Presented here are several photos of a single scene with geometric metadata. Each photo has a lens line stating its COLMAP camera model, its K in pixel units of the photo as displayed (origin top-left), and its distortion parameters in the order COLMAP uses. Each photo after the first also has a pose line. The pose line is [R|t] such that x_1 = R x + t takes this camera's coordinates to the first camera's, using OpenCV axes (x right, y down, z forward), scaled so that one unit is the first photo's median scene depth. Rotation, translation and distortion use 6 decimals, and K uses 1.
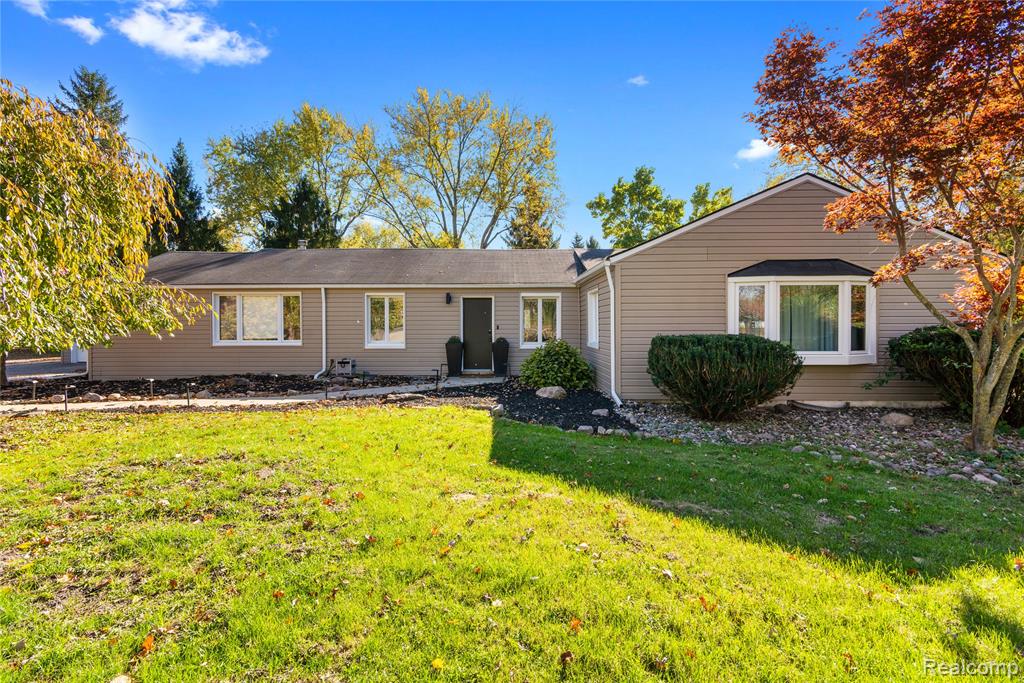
lens RADIAL K [[493.0, 0, 511.5], [0, 493.0, 335.3], [0, 0, 1]] dist [-0.000133, 0.019099]
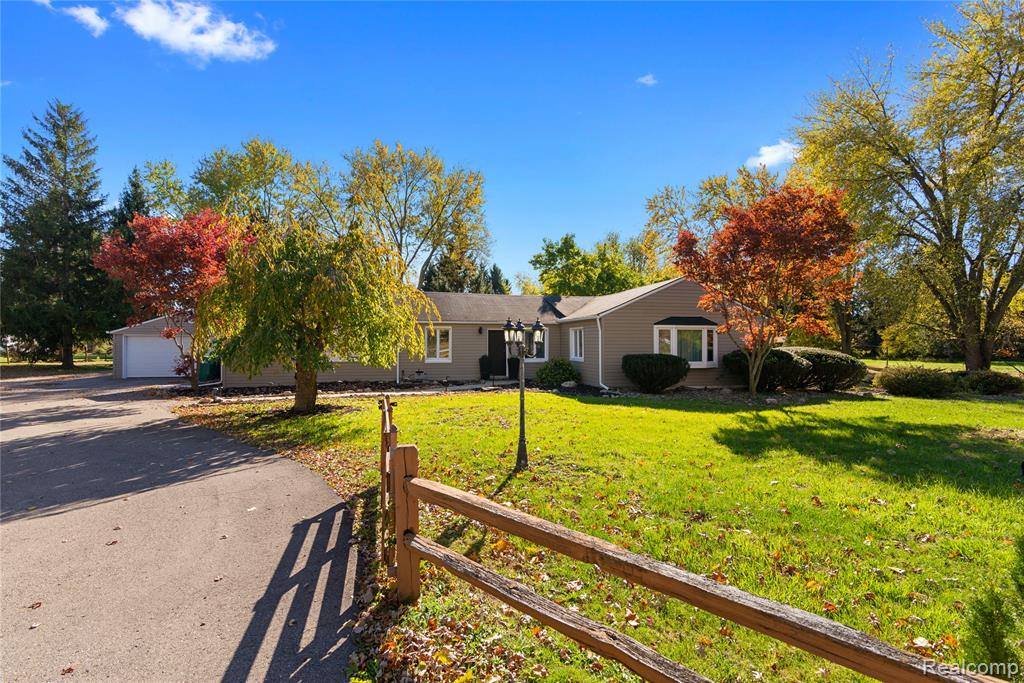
lens RADIAL K [[504.4, 0, 512.0], [0, 504.4, 341.5], [0, 0, 1]] dist [0.000222, 0.000047]
pose [[0.968544, 0.005091, 0.248791, -0.620462], [0.000969, 0.999706, -0.024228, -0.001020], [-0.248842, 0.023706, 0.968254, -0.827053]]
